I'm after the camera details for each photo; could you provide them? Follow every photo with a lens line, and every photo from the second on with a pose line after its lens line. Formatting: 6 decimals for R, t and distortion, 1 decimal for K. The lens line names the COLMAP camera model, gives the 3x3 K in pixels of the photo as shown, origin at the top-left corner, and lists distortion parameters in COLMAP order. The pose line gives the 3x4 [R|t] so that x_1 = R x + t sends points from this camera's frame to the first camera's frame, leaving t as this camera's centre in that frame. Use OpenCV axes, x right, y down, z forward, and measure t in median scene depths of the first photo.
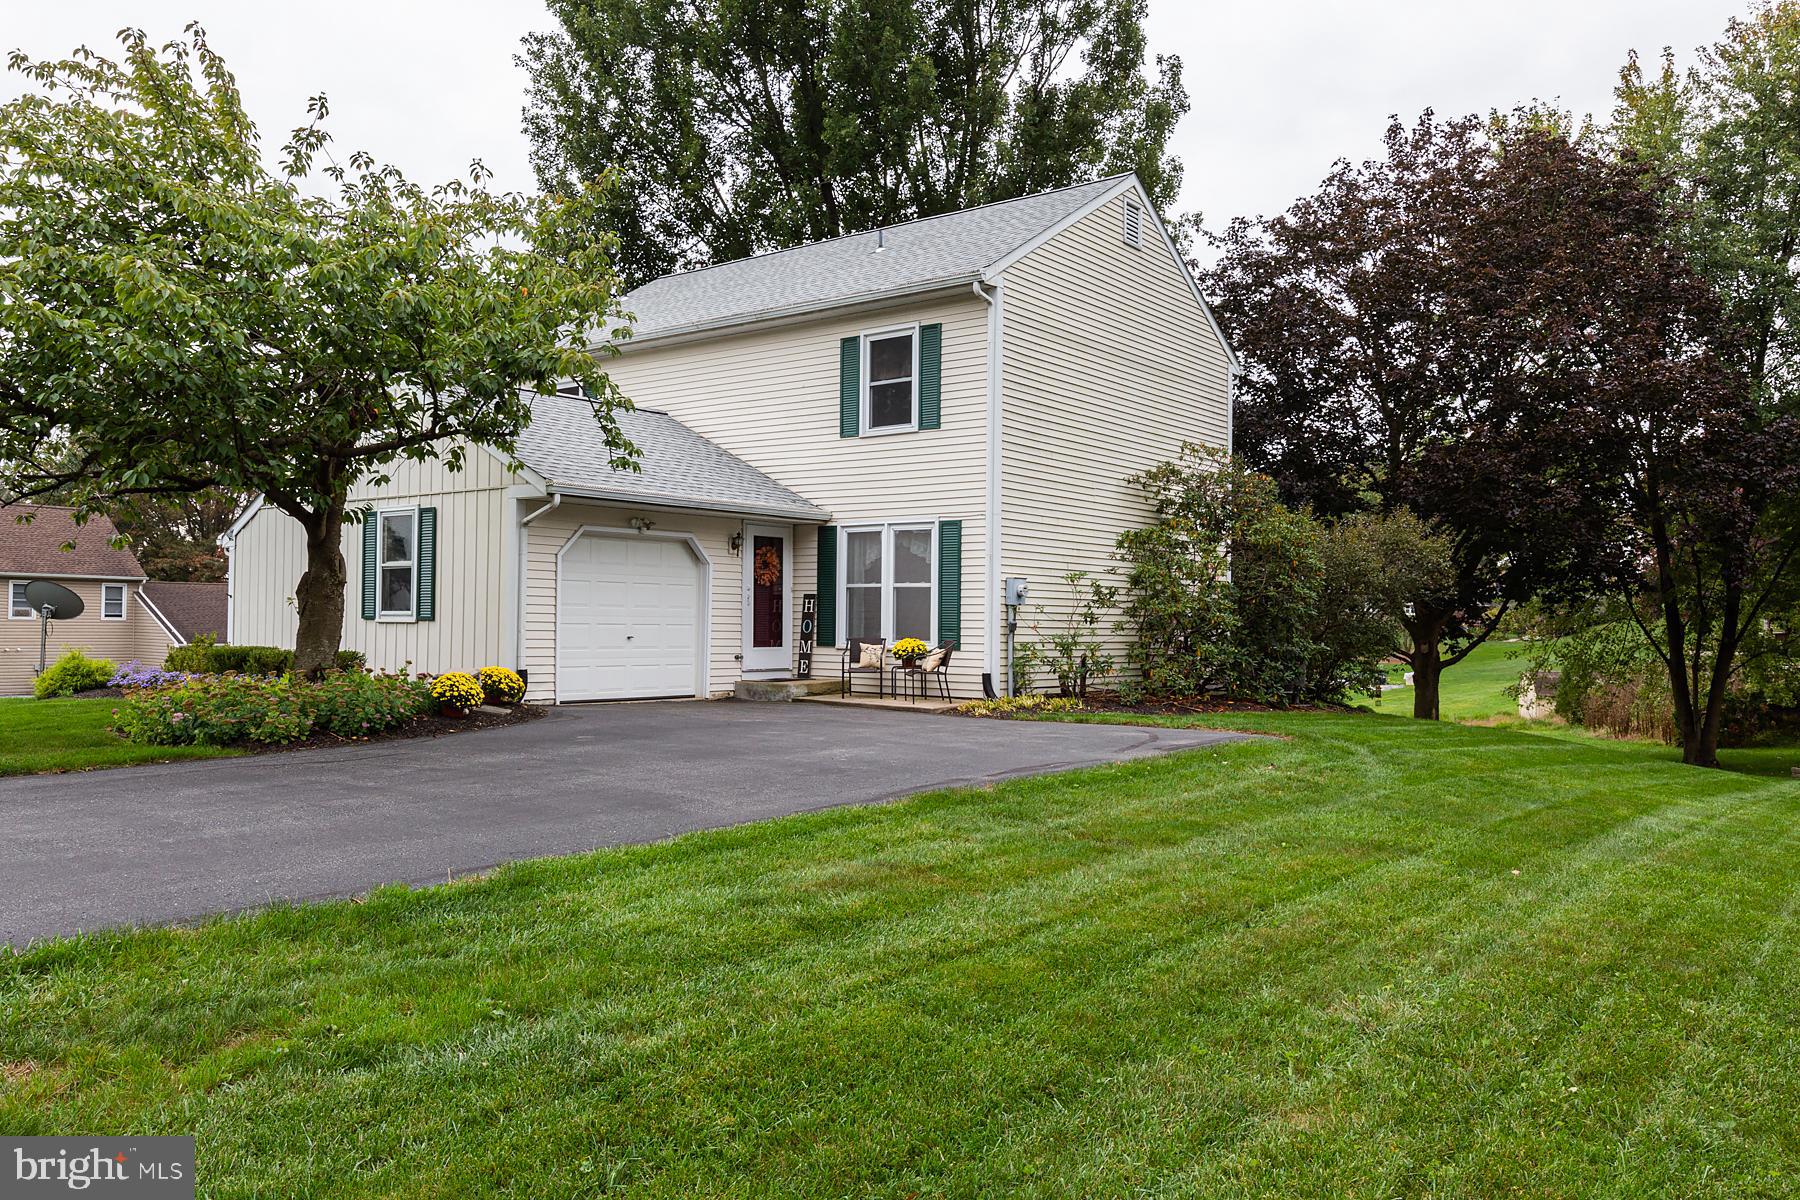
lens RADIAL K [[1357.9, 0, 882.3], [0, 1357.9, 600.1], [0, 0, 1]] dist [0.008534, -0.001400]
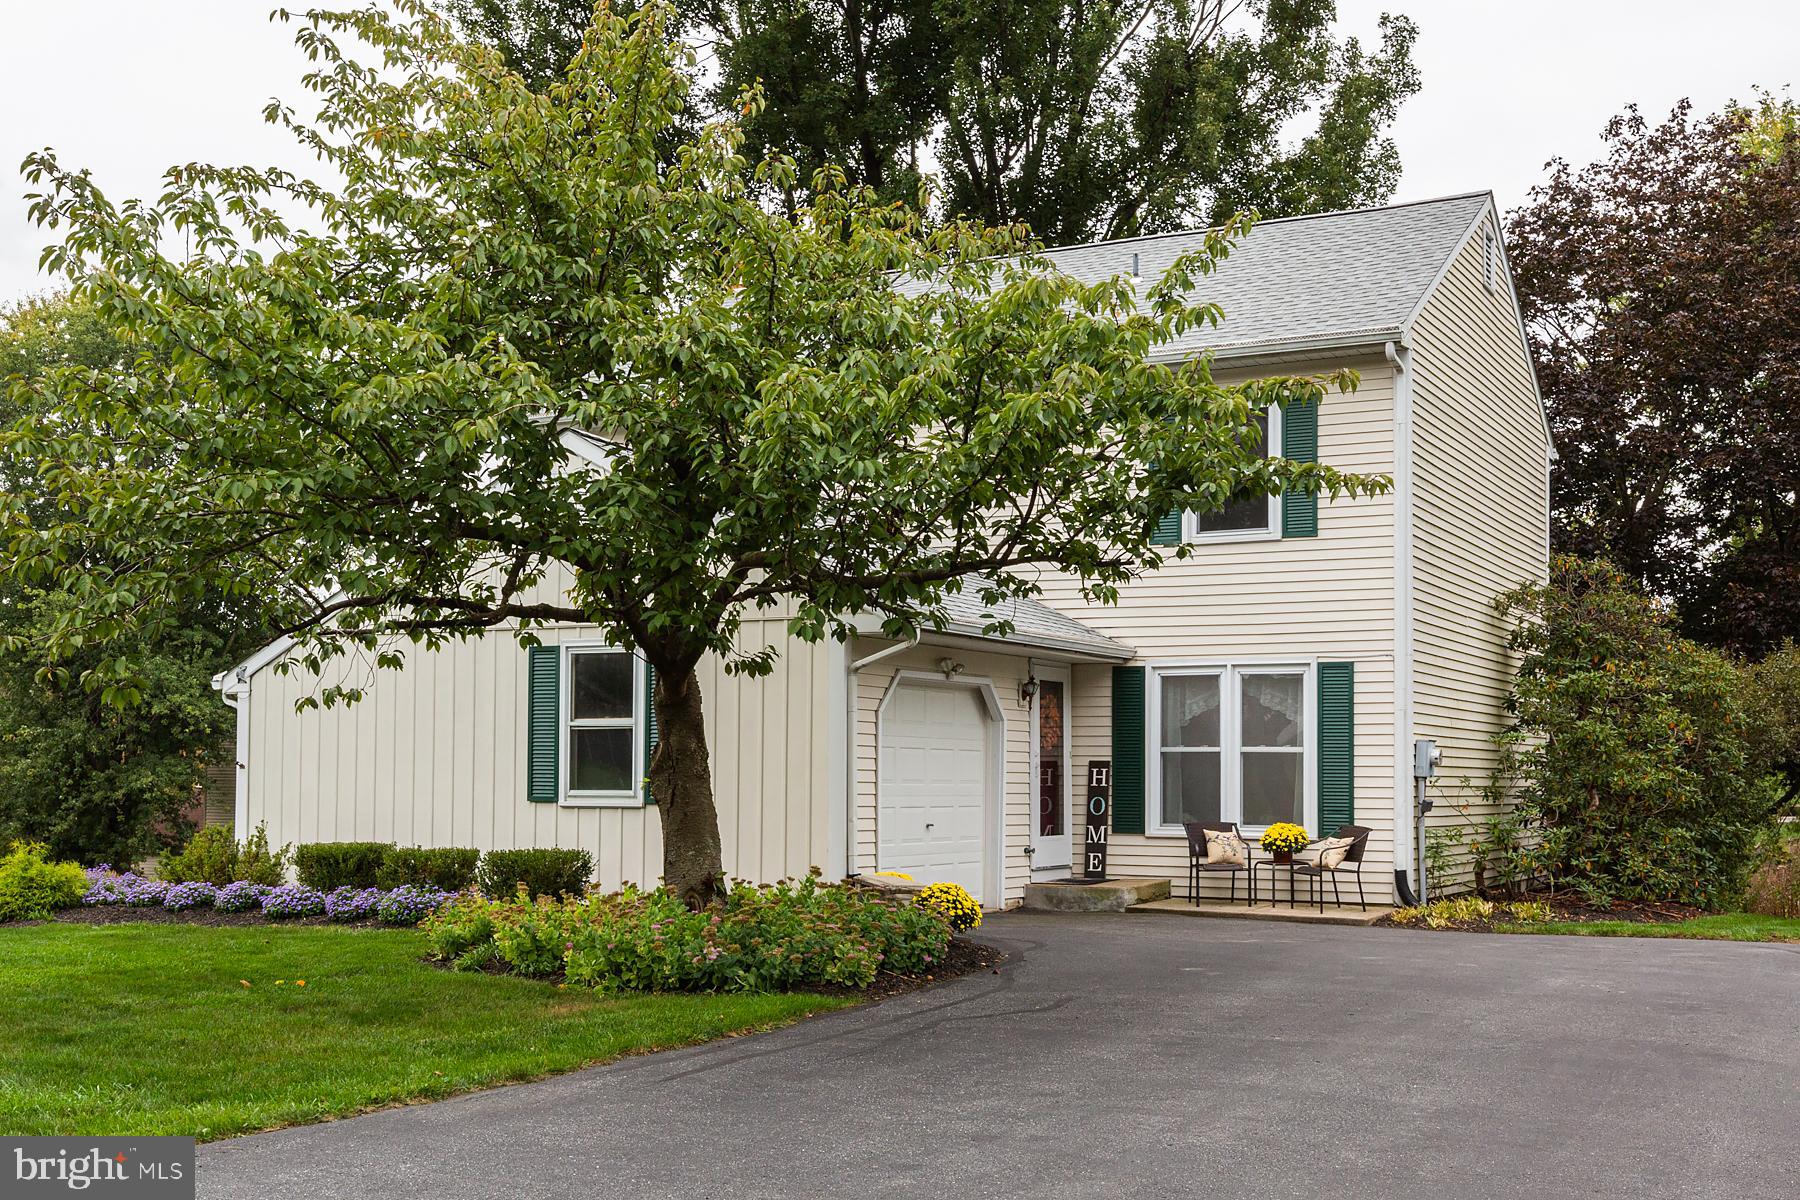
lens RADIAL K [[2050.6, 0, 845.7], [0, 2050.6, 717.1], [0, 0, 1]] dist [-0.005118, 0.002731]
pose [[0.987145, 0.000026, 0.159828, -0.371127], [0.001951, 0.999923, -0.012217, -0.015080], [-0.159816, 0.012371, 0.987069, -0.050596]]
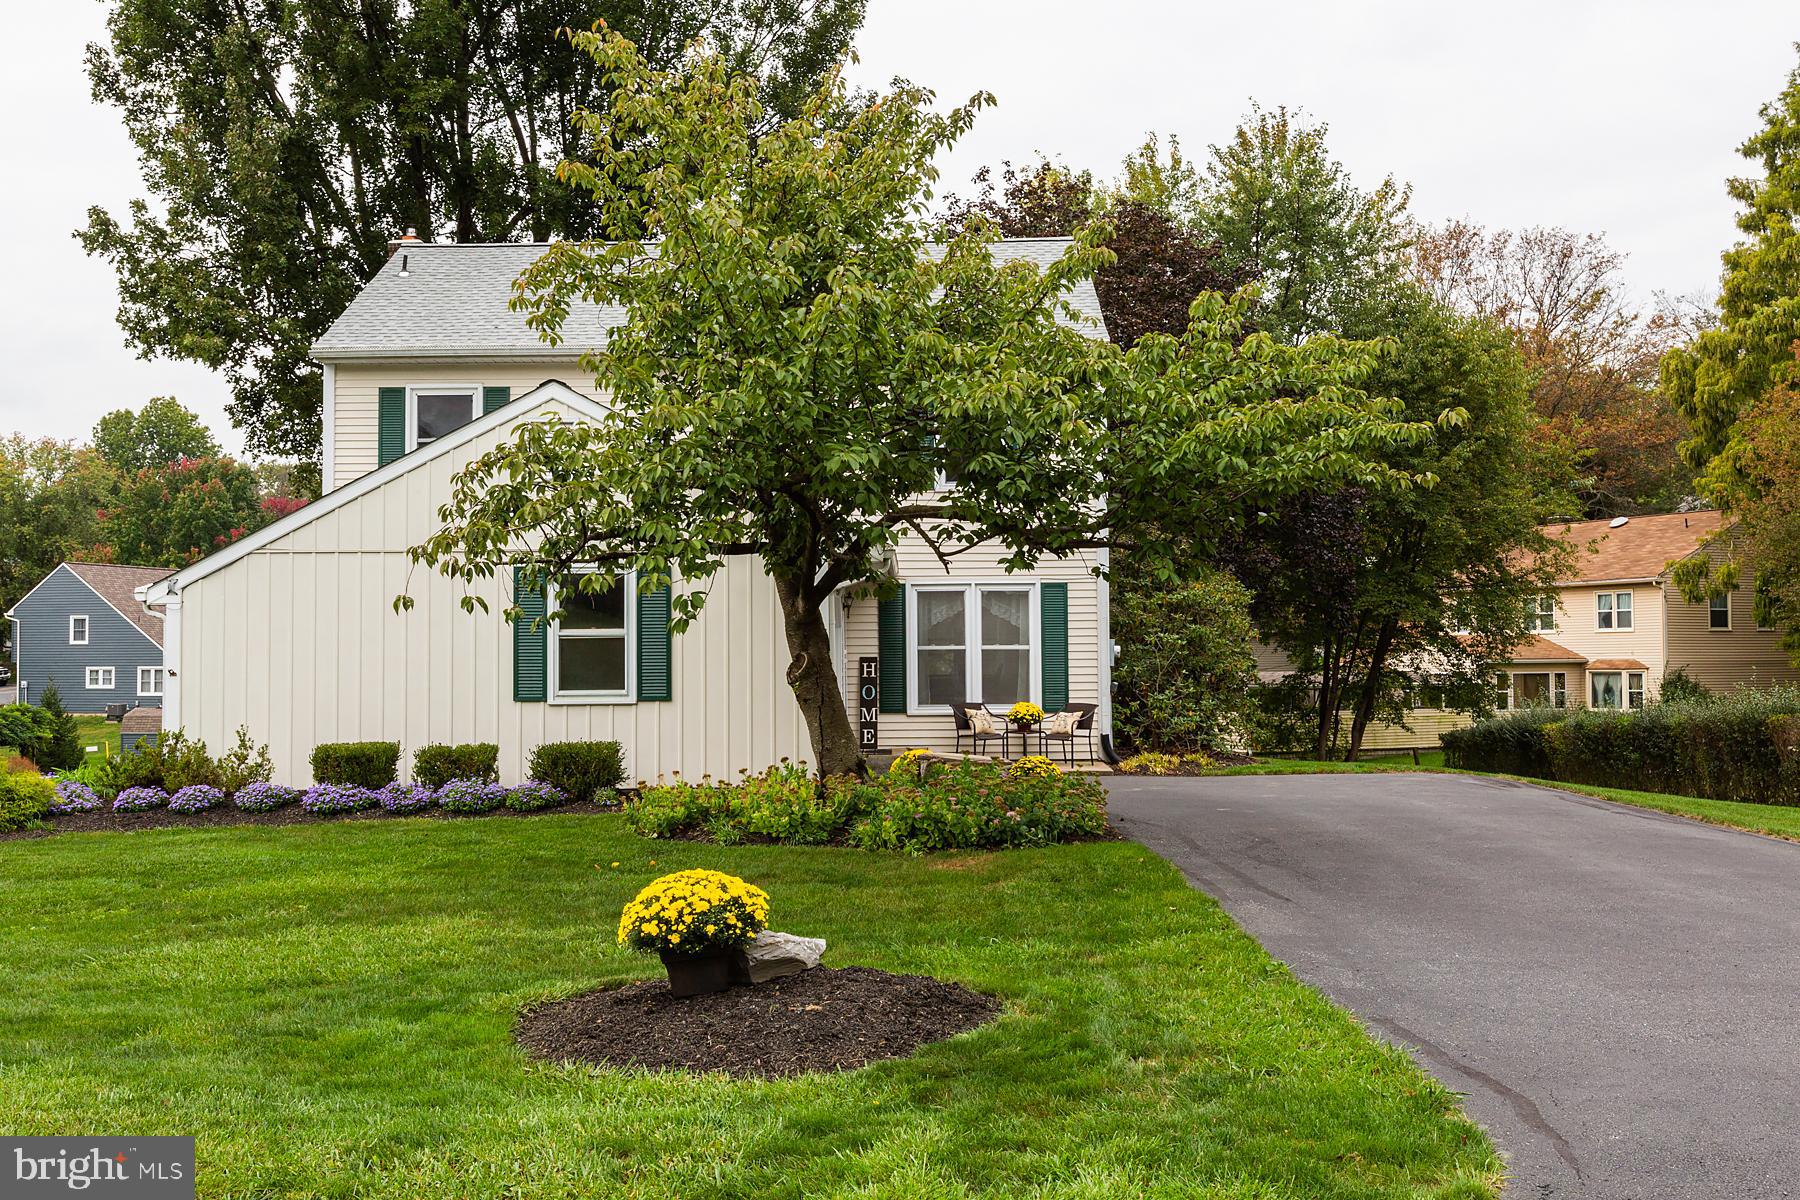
lens RADIAL K [[1768.6, 0, 900.0], [0, 1768.6, 600.0], [0, 0, 1]] dist [-0.009141, 0.005091]
pose [[0.786285, 0.001770, 0.617861, -0.802593], [0.006487, 0.999917, -0.011121, -0.030653], [-0.617829, 0.012752, 0.786209, 0.046152]]
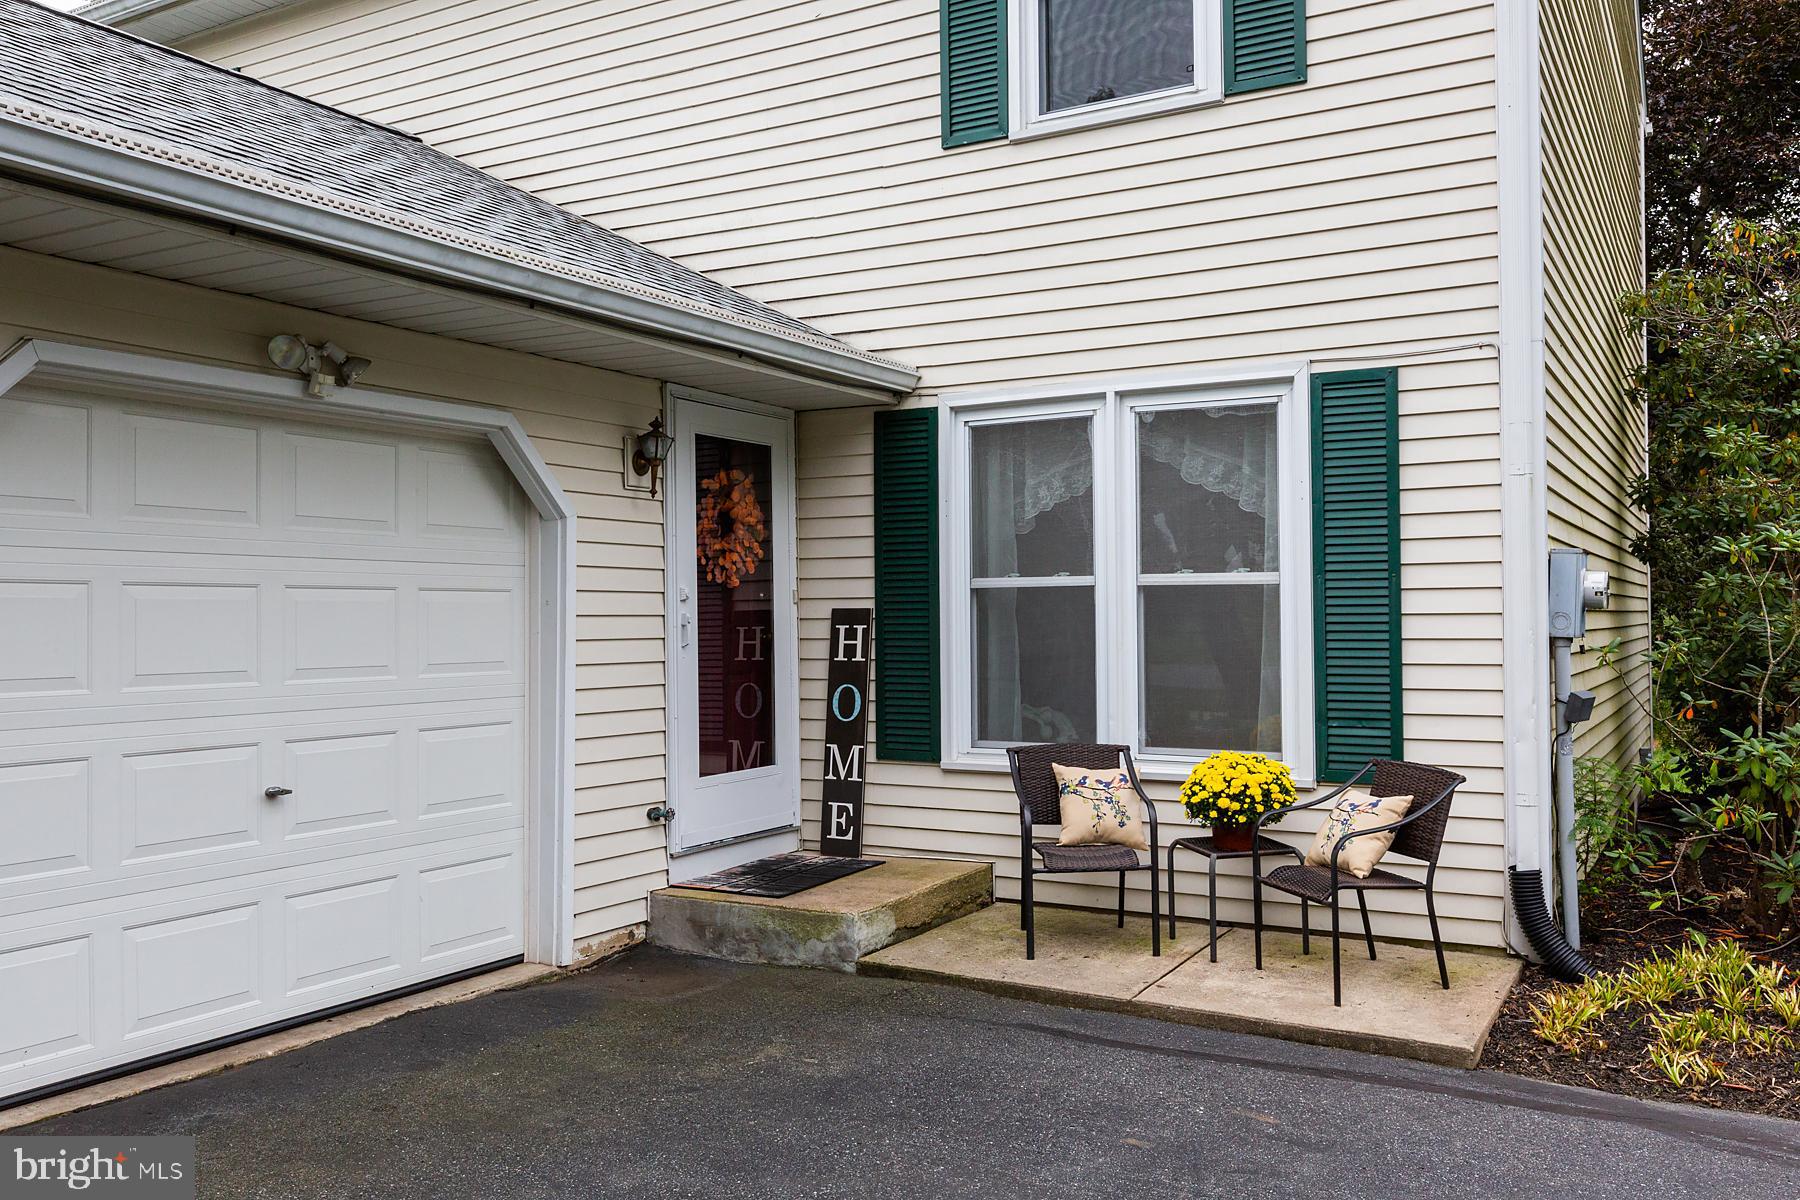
lens RADIAL K [[1475.0, 0, 901.4], [0, 1475.0, 593.5], [0, 0, 1]] dist [0.000636, 0.002701]
pose [[0.988940, -0.015999, 0.147449, -0.099349], [0.015979, 0.999871, 0.001314, -0.008924], [-0.147451, 0.001057, 0.989069, 0.647057]]
